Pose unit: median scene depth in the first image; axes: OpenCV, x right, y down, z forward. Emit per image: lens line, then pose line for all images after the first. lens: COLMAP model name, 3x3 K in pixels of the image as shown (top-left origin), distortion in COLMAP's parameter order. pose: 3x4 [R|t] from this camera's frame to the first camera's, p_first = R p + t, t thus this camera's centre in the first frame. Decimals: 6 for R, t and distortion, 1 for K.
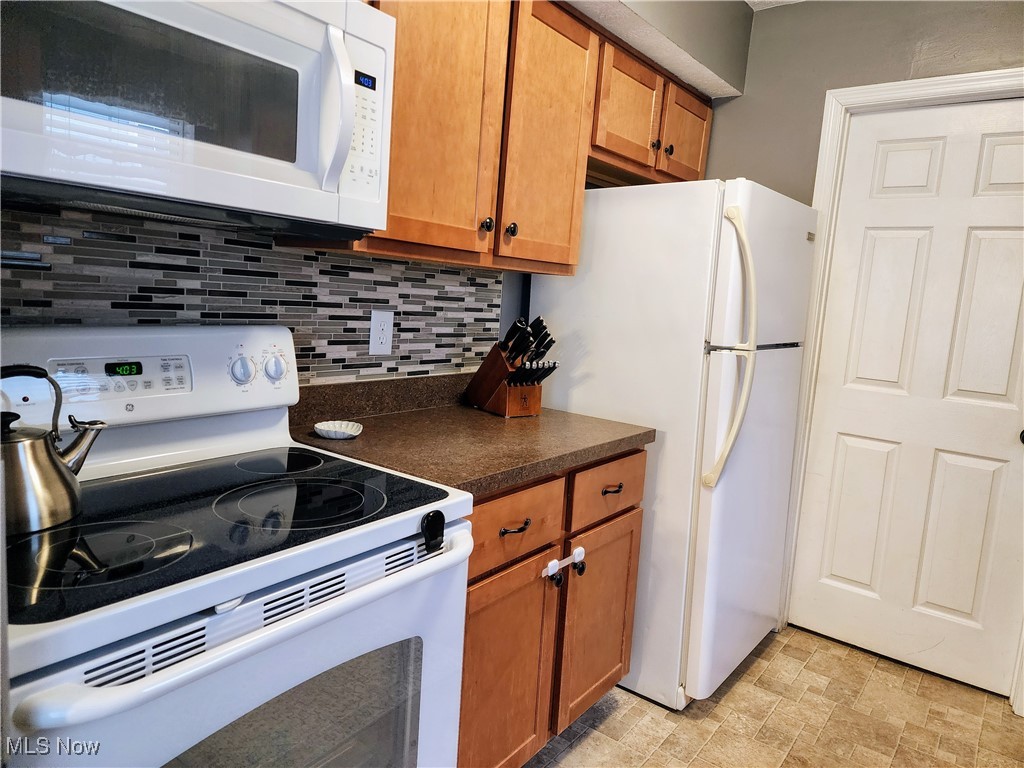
lens RADIAL K [[684.0, 0, 507.0], [0, 684.0, 376.9], [0, 0, 1]] dist [0.074412, -0.069115]
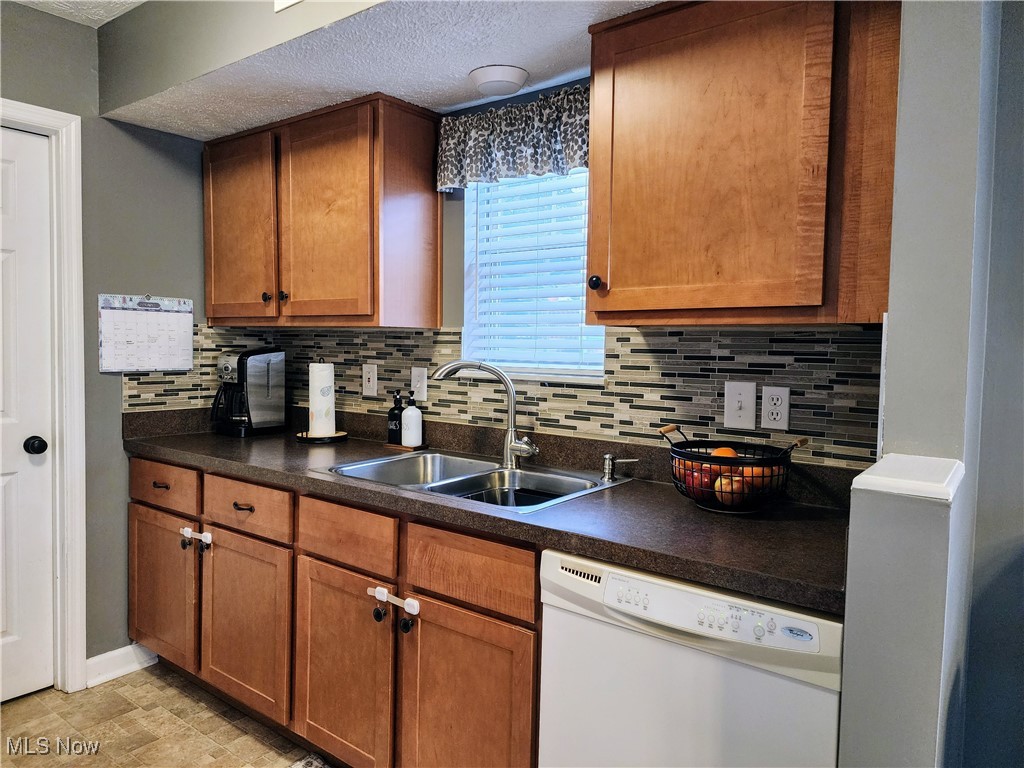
lens RADIAL K [[677.3, 0, 506.7], [0, 677.3, 383.0], [0, 0, 1]] dist [0.086688, -0.080181]
pose [[-0.009863, -0.121421, 0.992552, -0.339204], [0.103498, 0.987145, 0.121788, -0.069219], [-0.994581, 0.103929, 0.002831, 0.283367]]
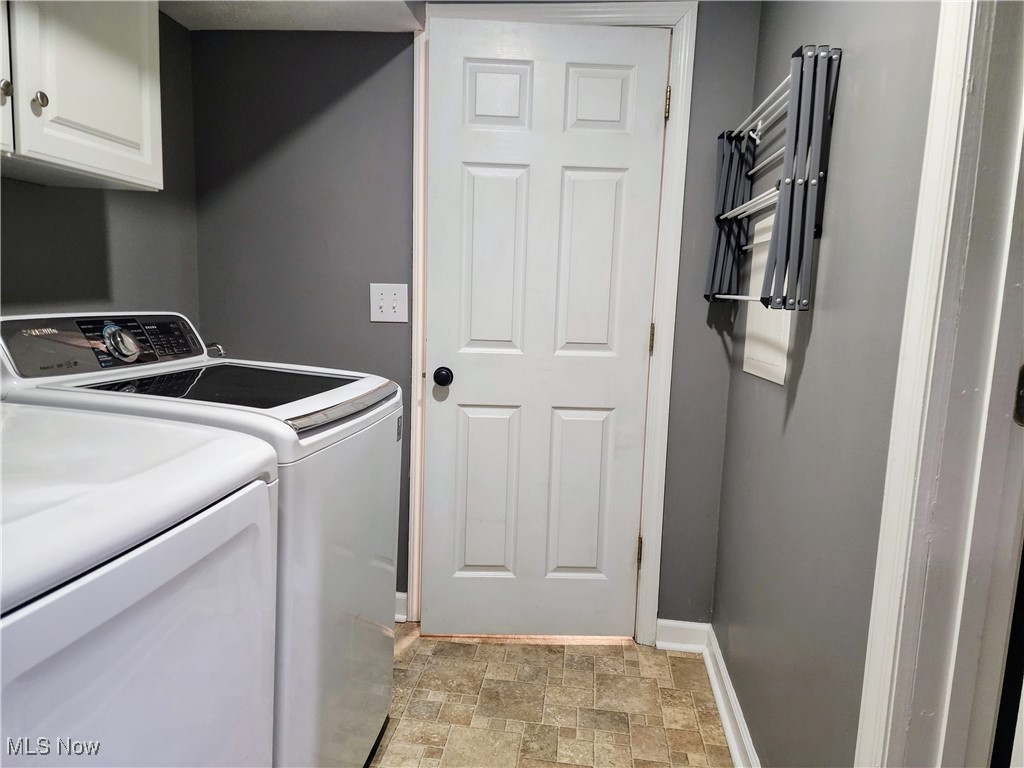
lens RADIAL K [[684.0, 0, 507.0], [0, 684.0, 376.9], [0, 0, 1]] dist [0.074412, -0.069115]
pose [[-0.857249, -0.031696, -0.513925, 1.063172], [-0.154614, 0.967889, 0.198208, -0.111859], [0.491140, 0.249373, -0.834623, 1.755461]]
